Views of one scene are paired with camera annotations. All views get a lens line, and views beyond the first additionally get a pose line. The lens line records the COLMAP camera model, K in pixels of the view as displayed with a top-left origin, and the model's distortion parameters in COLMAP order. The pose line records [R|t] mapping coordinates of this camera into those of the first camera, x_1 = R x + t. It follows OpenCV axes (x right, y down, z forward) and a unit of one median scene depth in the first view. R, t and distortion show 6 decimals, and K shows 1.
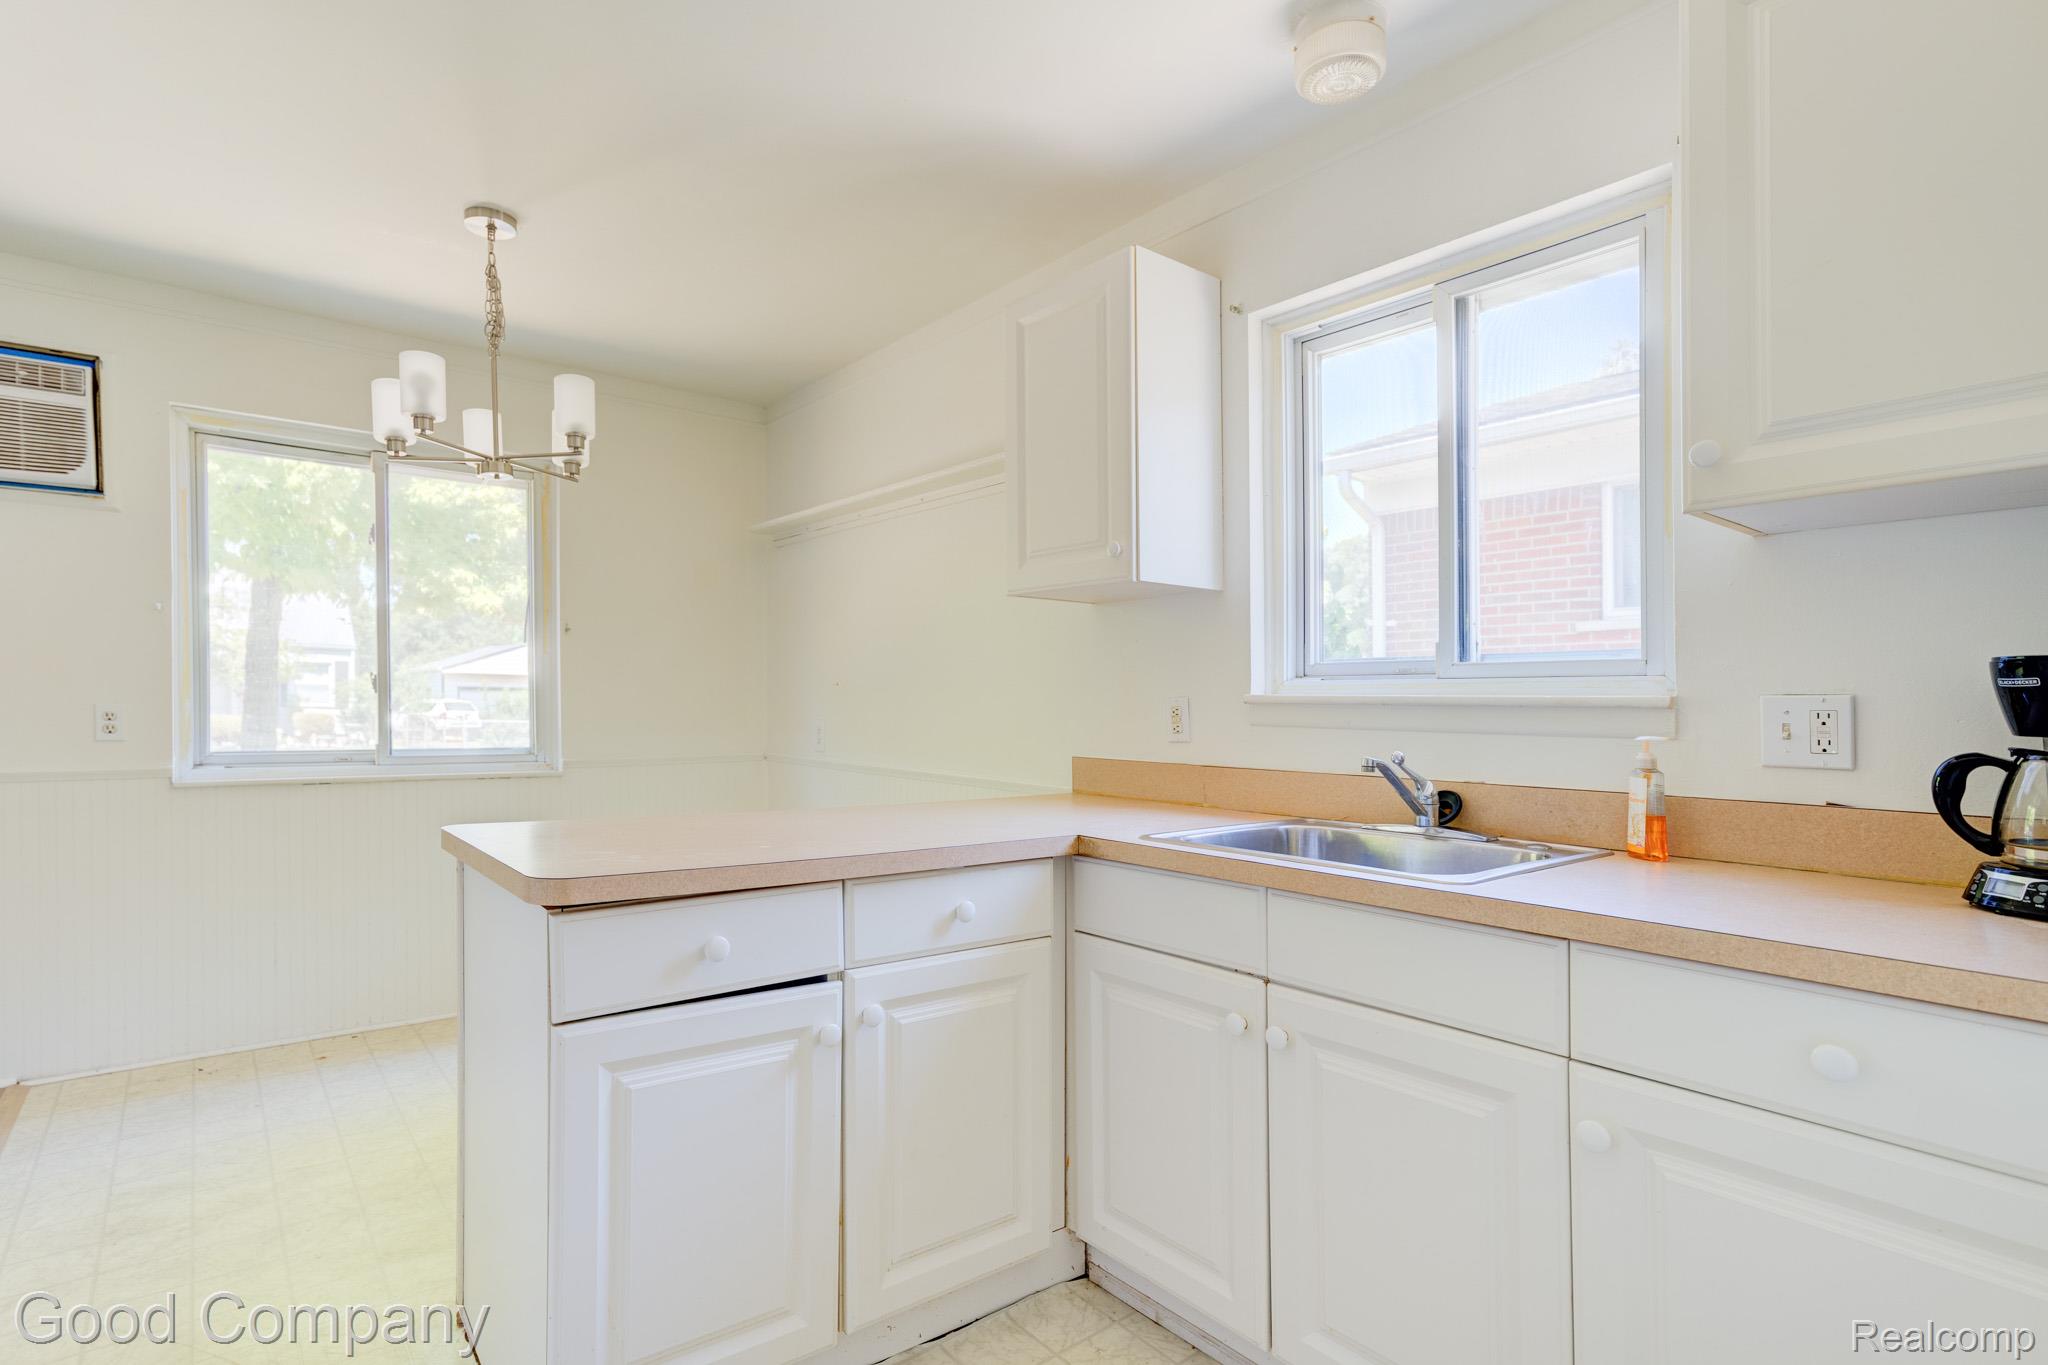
lens RADIAL K [[990.5, 0, 980.2], [0, 990.5, 707.6], [0, 0, 1]] dist [-0.014737, 0.015040]
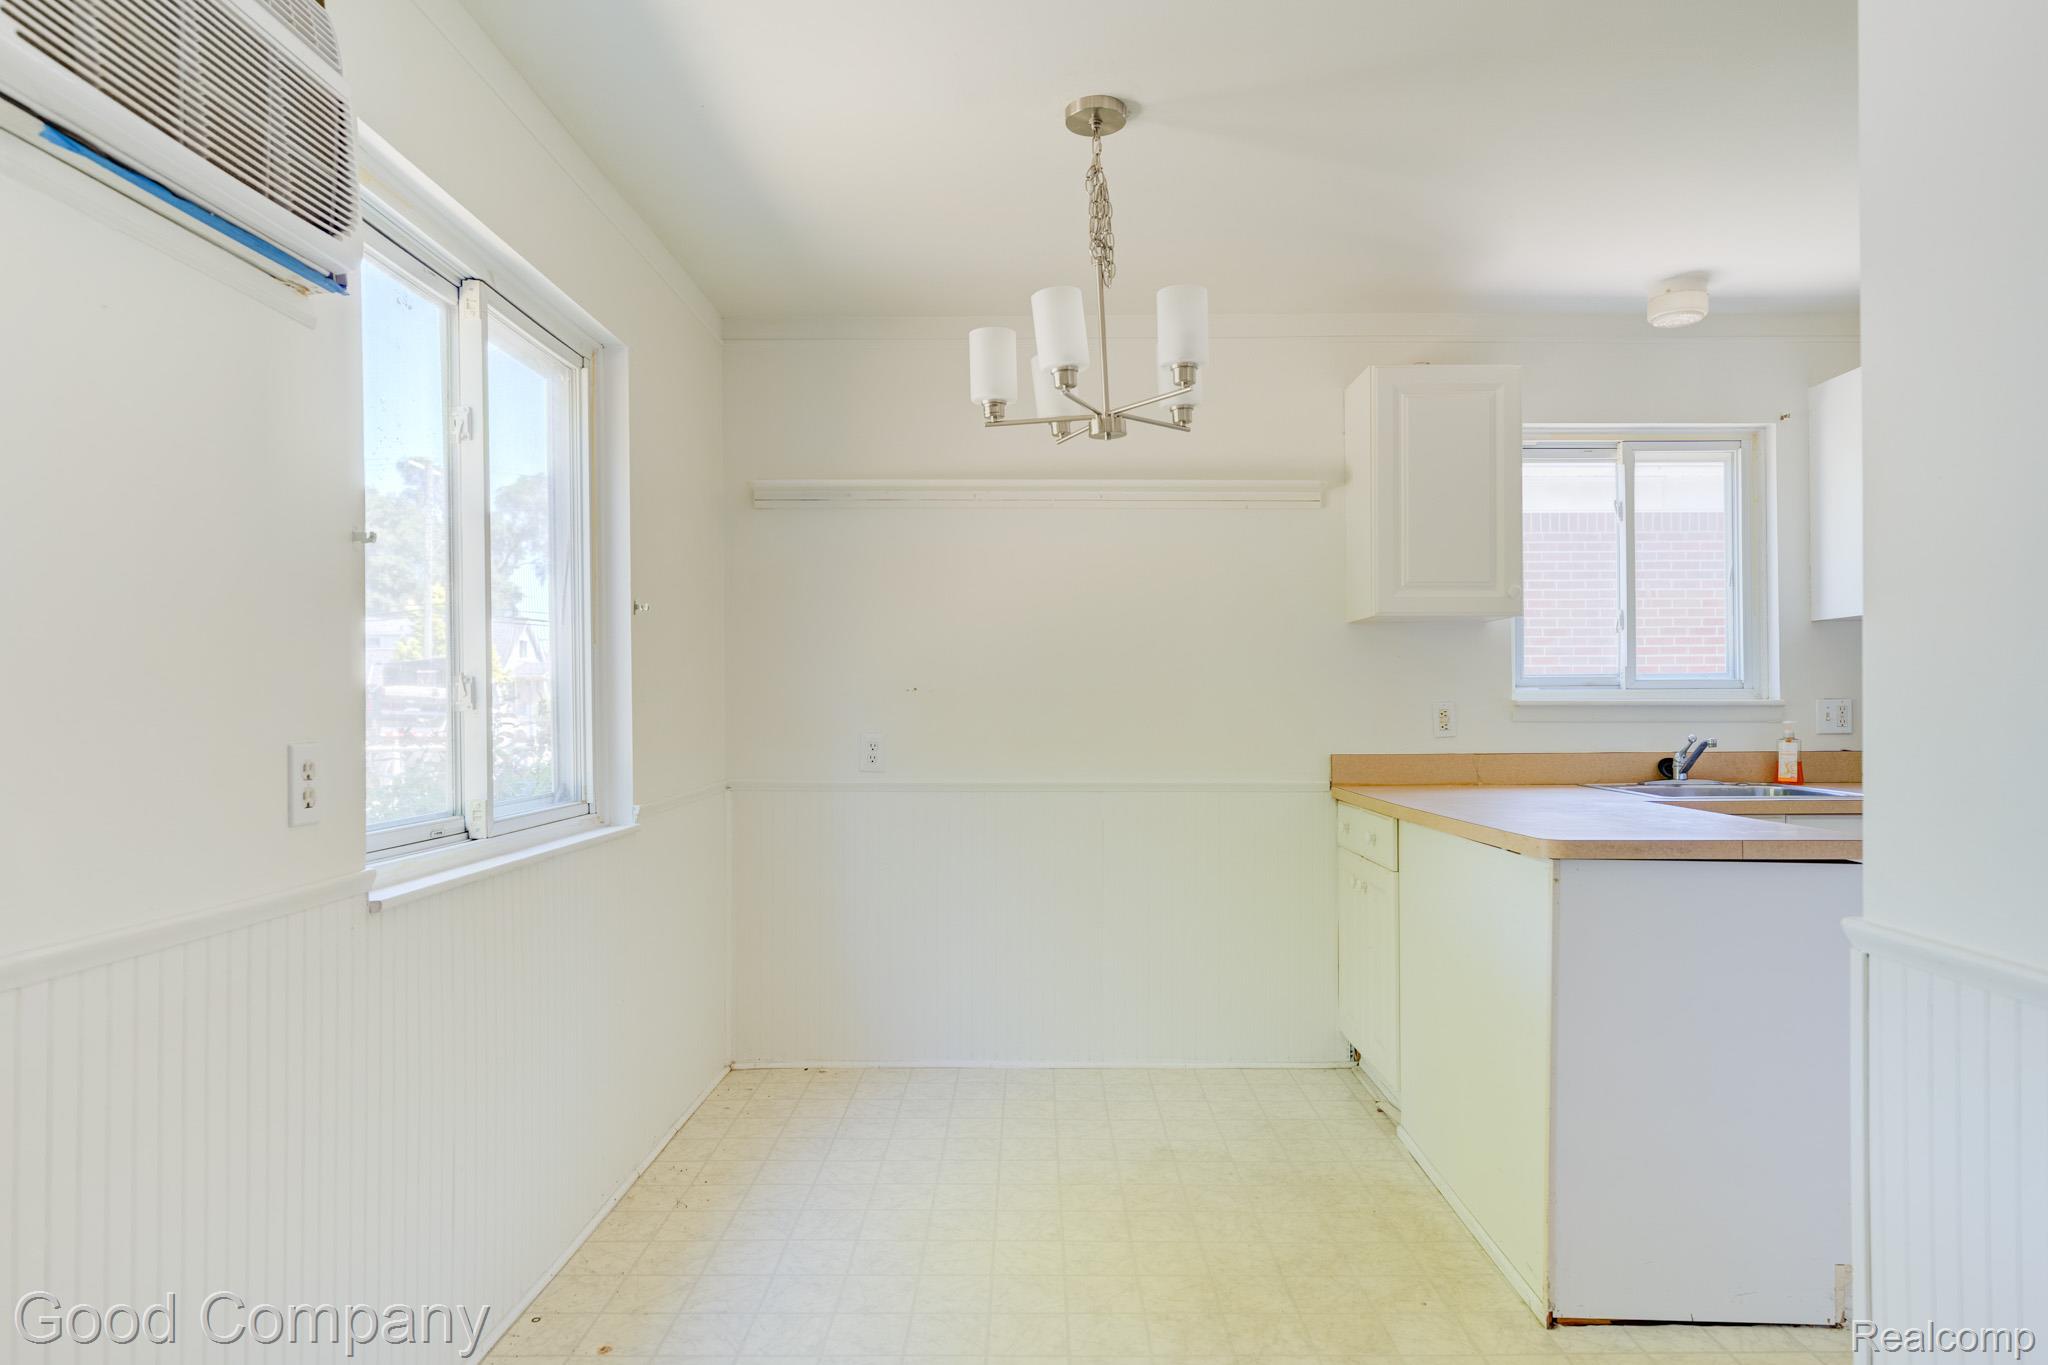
lens RADIAL K [[1241.9, 0, 1028.5], [0, 1241.9, 743.7], [0, 0, 1]] dist [0.002302, 0.005909]
pose [[0.640394, -0.041838, 0.766906, -1.852305], [0.014148, 0.998988, 0.042685, -0.044447], [-0.767916, -0.016485, 0.640338, 0.508329]]
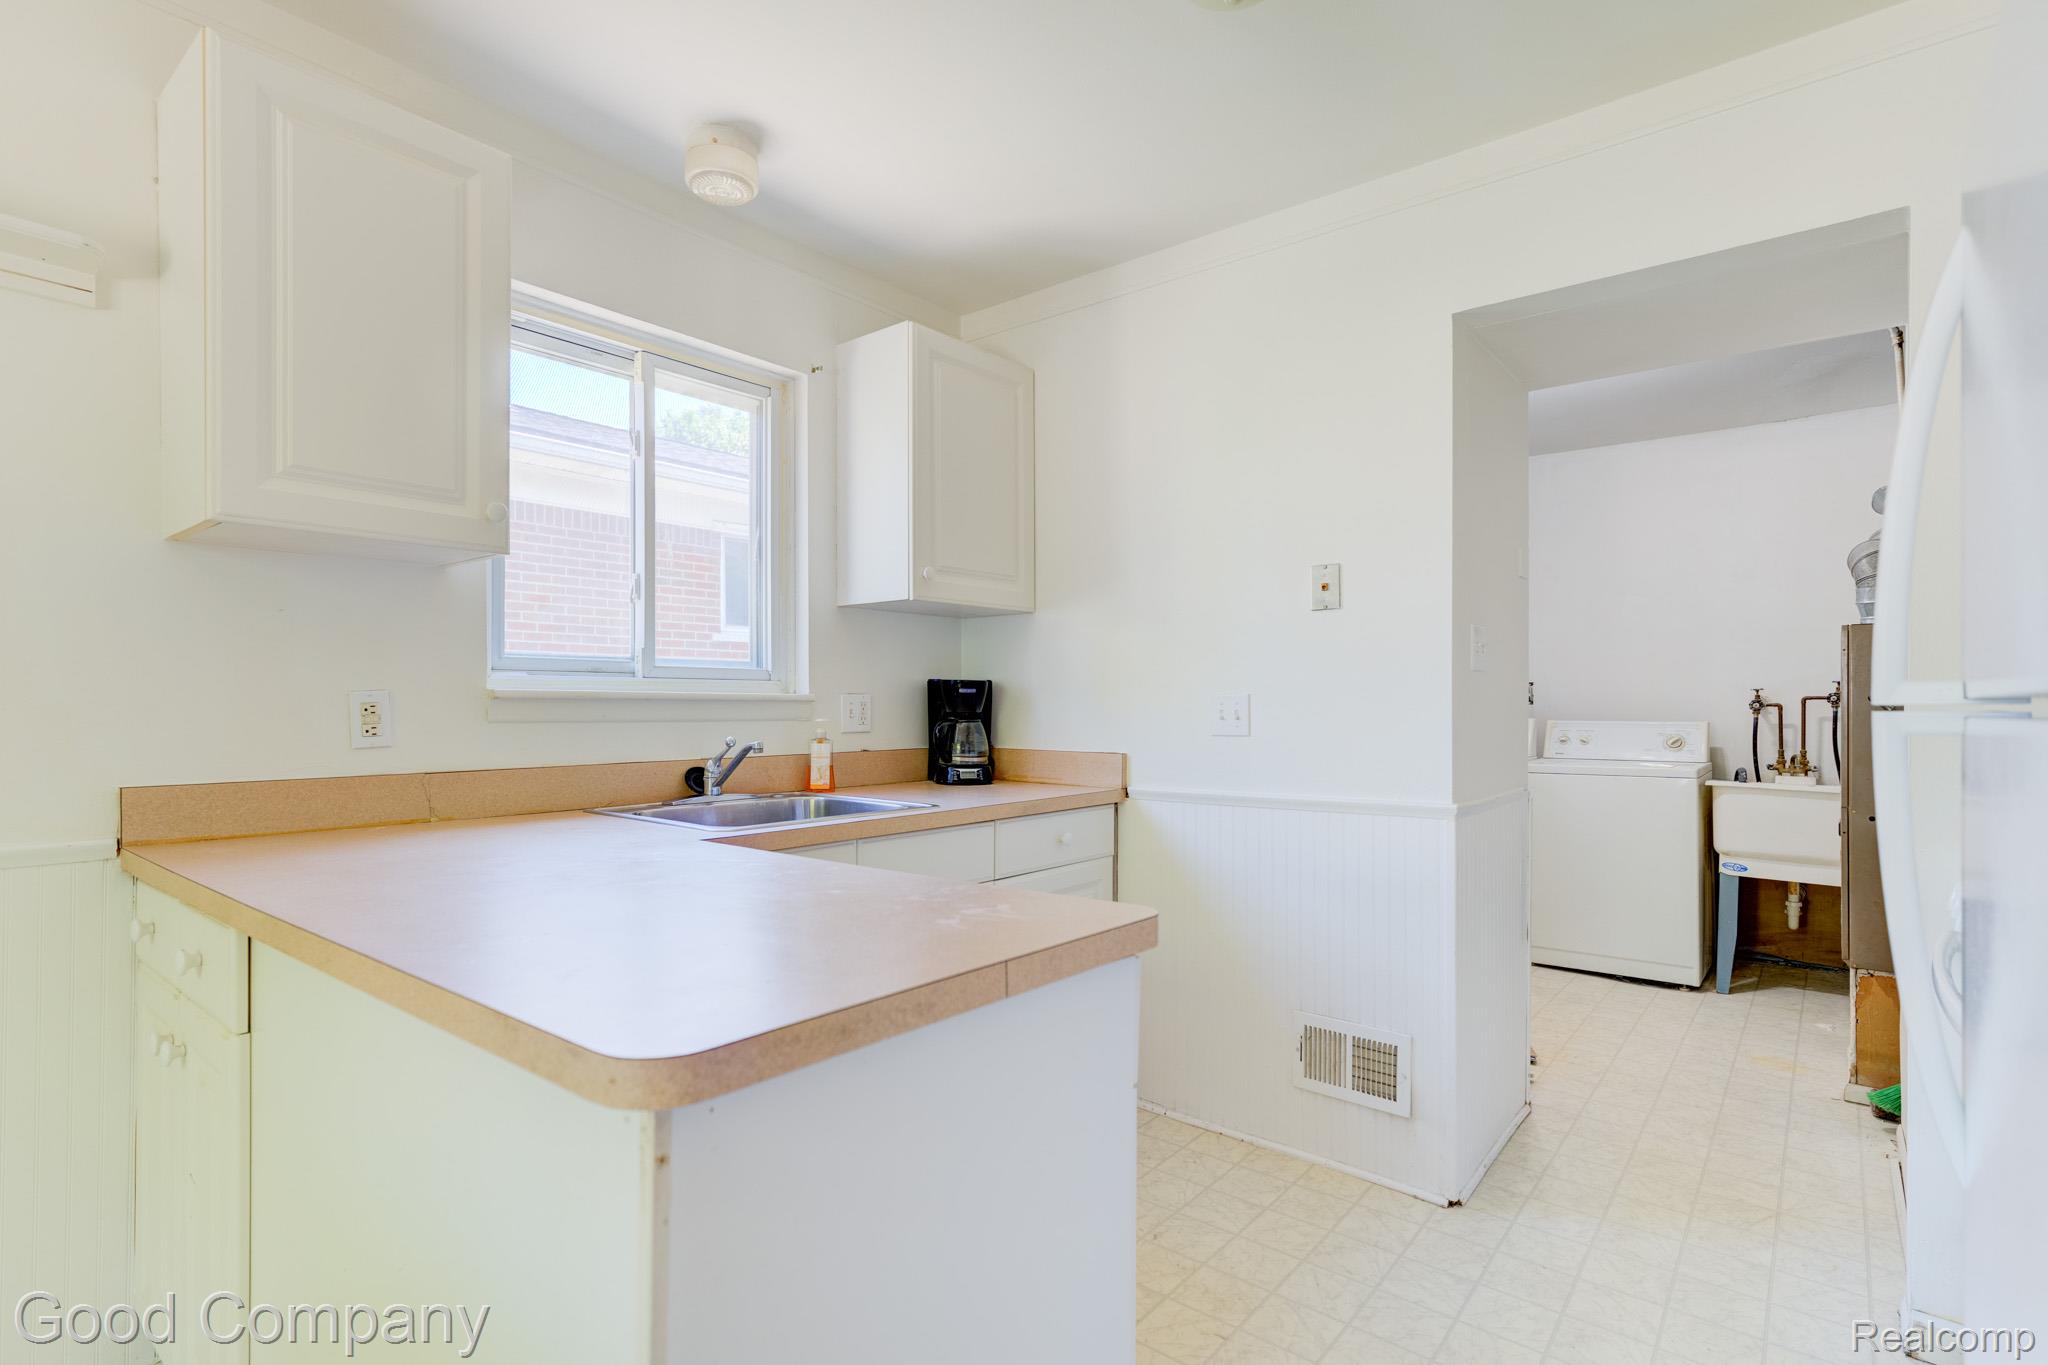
lens RADIAL K [[990.5, 0, 1019.2], [0, 990.5, 684.7], [0, 0, 1]] dist [-0.014737, 0.015040]
pose [[-0.188044, 0.003593, 0.982154, -0.892617], [-0.005548, 0.999973, -0.004721, -0.019367], [-0.982145, -0.006337, -0.188019, 0.856790]]
